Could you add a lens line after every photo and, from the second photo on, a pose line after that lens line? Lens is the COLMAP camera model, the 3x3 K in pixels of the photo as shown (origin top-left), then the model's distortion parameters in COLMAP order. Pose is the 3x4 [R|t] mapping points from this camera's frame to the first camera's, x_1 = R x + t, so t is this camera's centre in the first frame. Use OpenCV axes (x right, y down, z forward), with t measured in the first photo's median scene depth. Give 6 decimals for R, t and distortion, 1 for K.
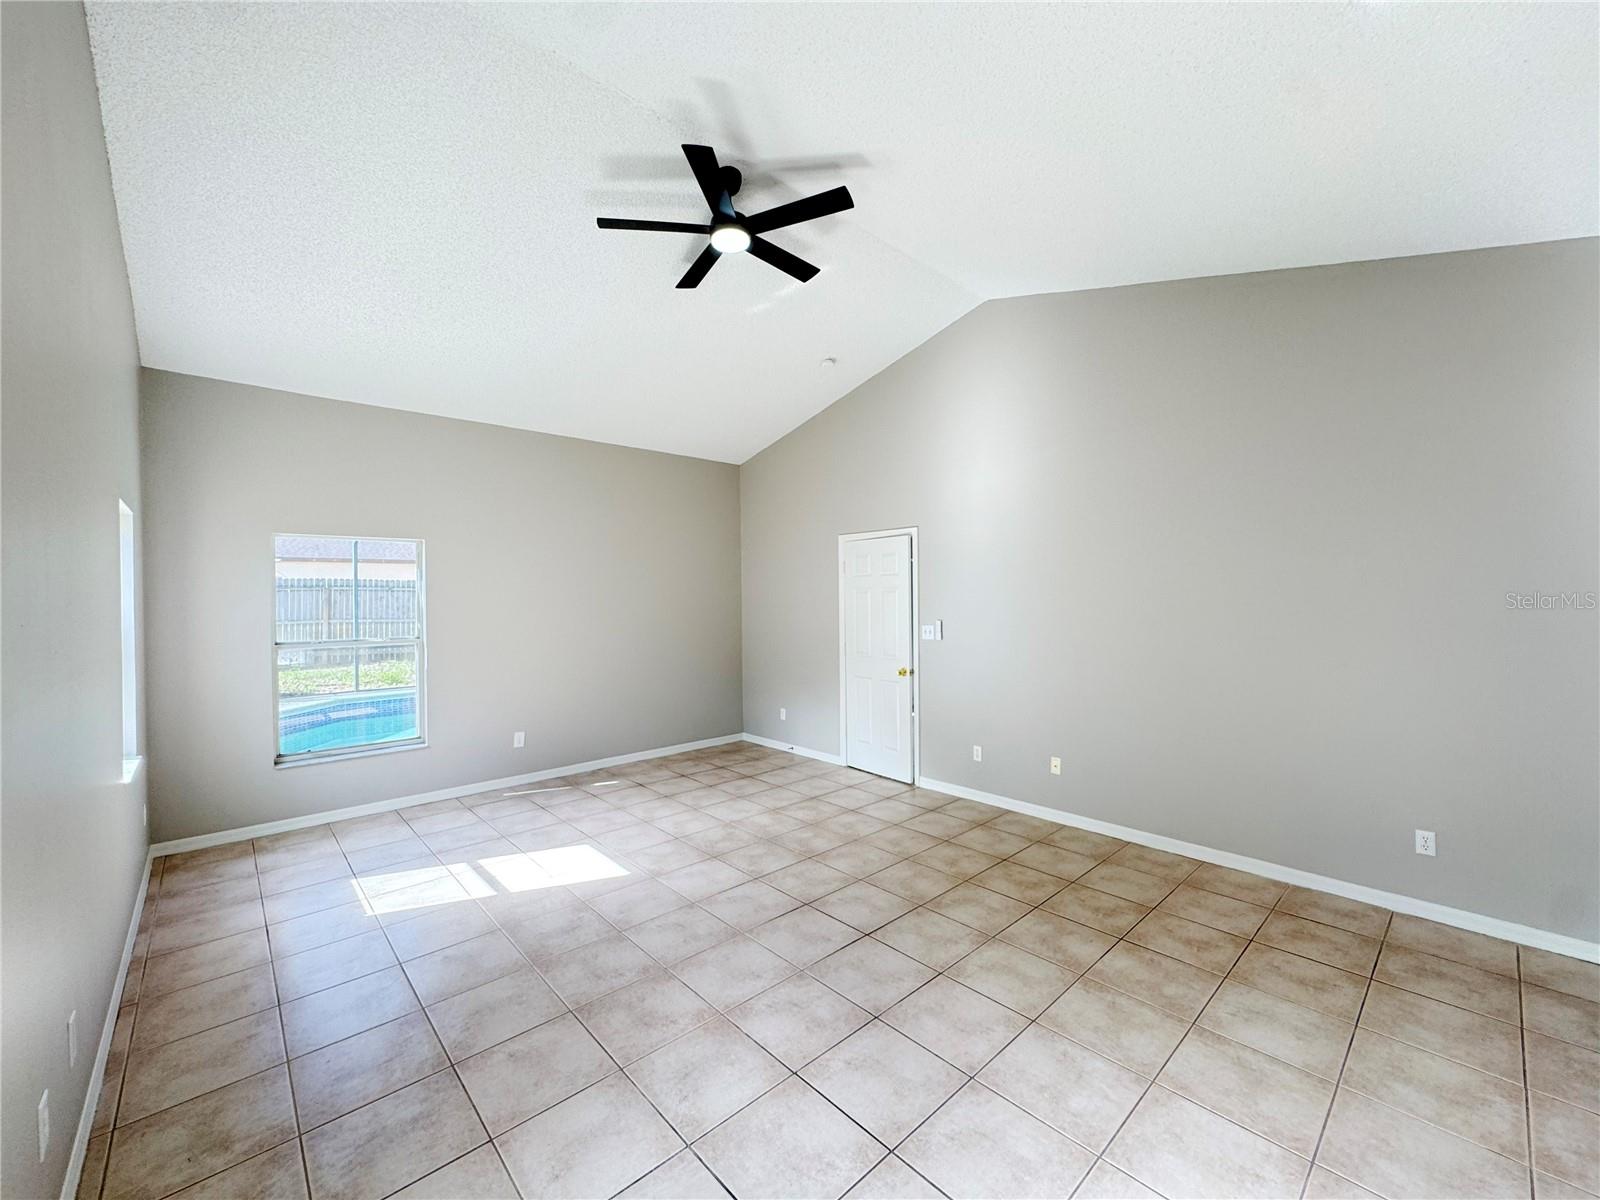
lens RADIAL K [[659.1, 0, 800.4], [0, 659.1, 601.5], [0, 0, 1]] dist [-0.002748, 0.001096]
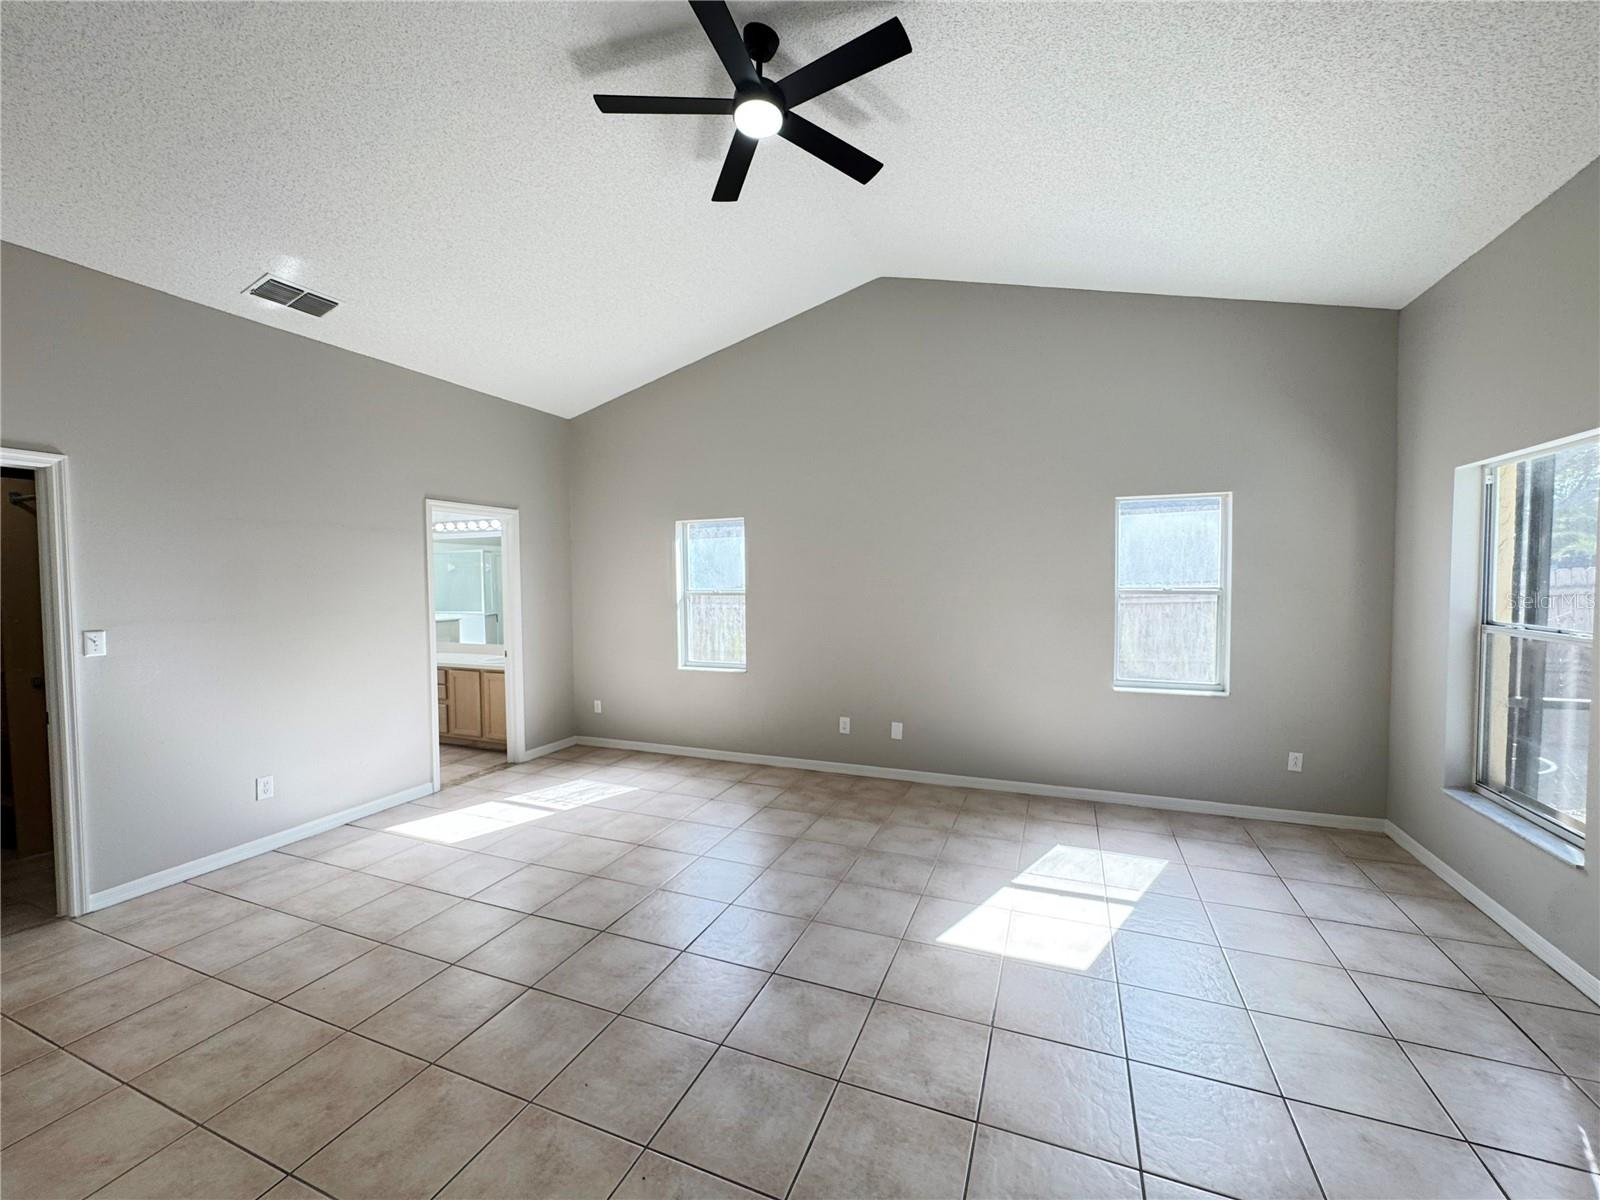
lens RADIAL K [[659.1, 0, 796.5], [0, 659.1, 602.2], [0, 0, 1]] dist [-0.002748, 0.001096]
pose [[-0.912270, 0.033874, -0.408186, 0.214723], [0.016622, 0.998815, 0.045740, -0.000228], [0.409252, 0.034943, -0.911752, 1.933769]]
